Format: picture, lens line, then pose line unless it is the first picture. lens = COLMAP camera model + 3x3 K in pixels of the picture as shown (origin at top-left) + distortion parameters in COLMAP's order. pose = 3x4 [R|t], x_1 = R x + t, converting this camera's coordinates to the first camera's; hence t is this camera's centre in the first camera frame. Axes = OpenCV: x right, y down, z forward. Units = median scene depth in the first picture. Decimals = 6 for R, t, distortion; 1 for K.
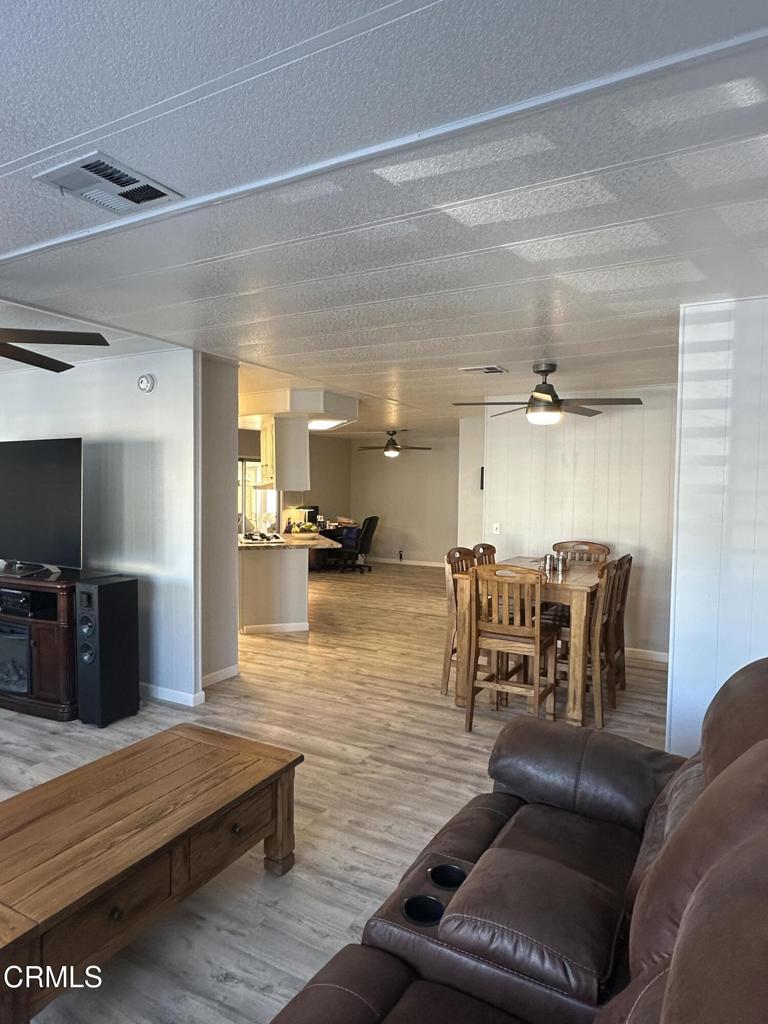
lens RADIAL K [[627.9, 0, 380.0], [0, 627.9, 509.3], [0, 0, 1]] dist [-0.016268, 0.003369]
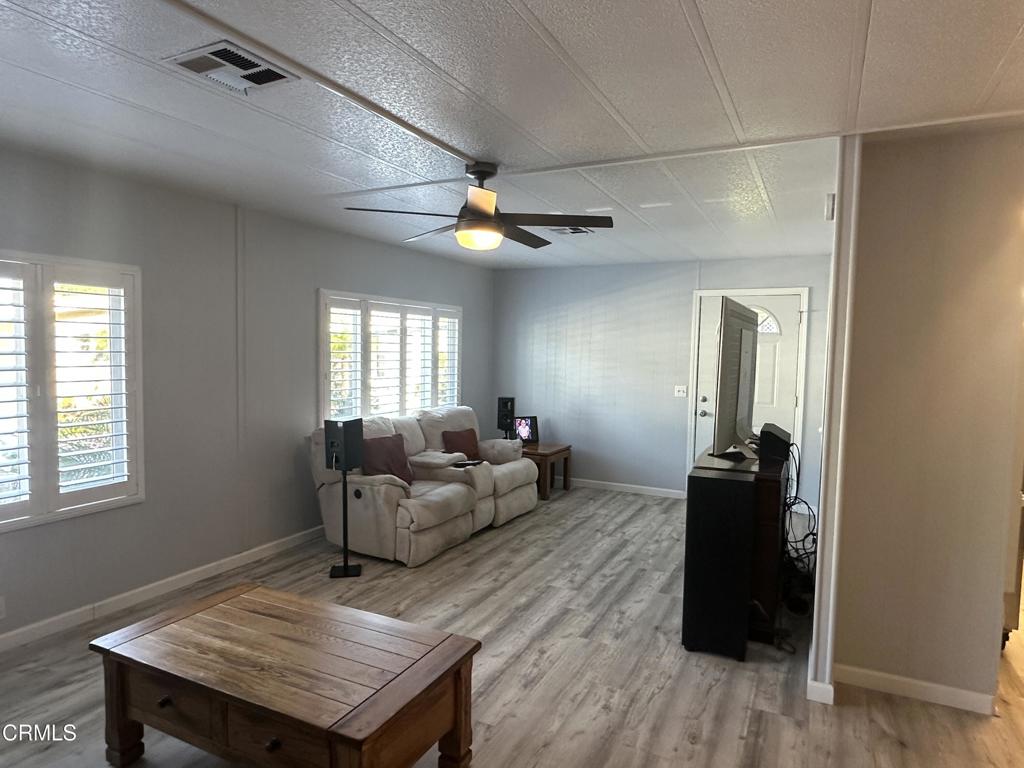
lens RADIAL K [[627.9, 0, 509.8], [0, 627.9, 391.1], [0, 0, 1]] dist [-0.016268, 0.003369]
pose [[0.037778, 0.063556, -0.997263, 0.320727], [-0.061370, 0.996239, 0.061166, -0.022304], [0.997400, 0.058891, 0.041536, 0.669003]]
